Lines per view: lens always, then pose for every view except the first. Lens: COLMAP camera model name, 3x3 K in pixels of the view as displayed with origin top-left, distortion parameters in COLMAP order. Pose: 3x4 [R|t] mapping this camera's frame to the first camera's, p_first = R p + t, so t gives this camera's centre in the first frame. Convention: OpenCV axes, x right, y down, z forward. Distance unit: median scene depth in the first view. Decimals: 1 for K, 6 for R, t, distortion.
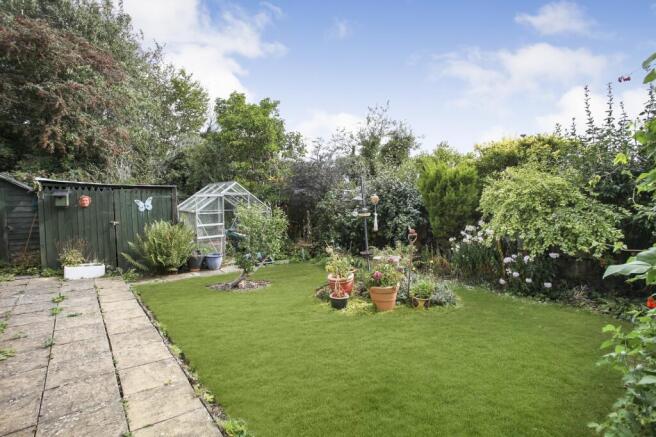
lens RADIAL K [[334.1, 0, 327.1], [0, 334.1, 217.2], [0, 0, 1]] dist [-0.006420, -0.000719]
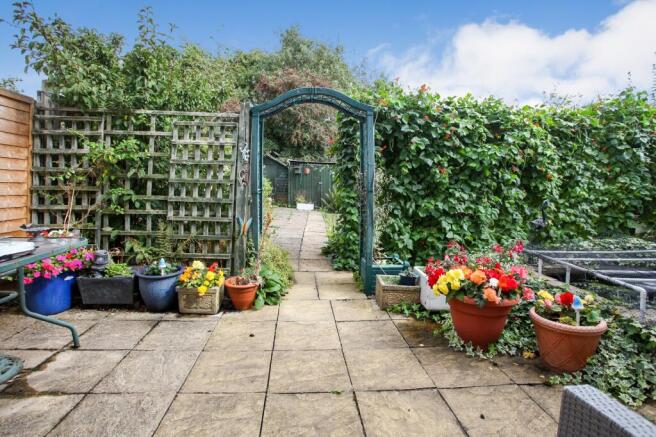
lens RADIAL K [[334.1, 0, 326.5], [0, 334.1, 216.7], [0, 0, 1]] dist [-0.006420, -0.000719]
pose [[0.821405, 0.067928, -0.566286, 0.334058], [-0.043430, 0.997449, 0.056652, 0.073427], [0.568690, -0.021940, 0.822259, -0.369593]]
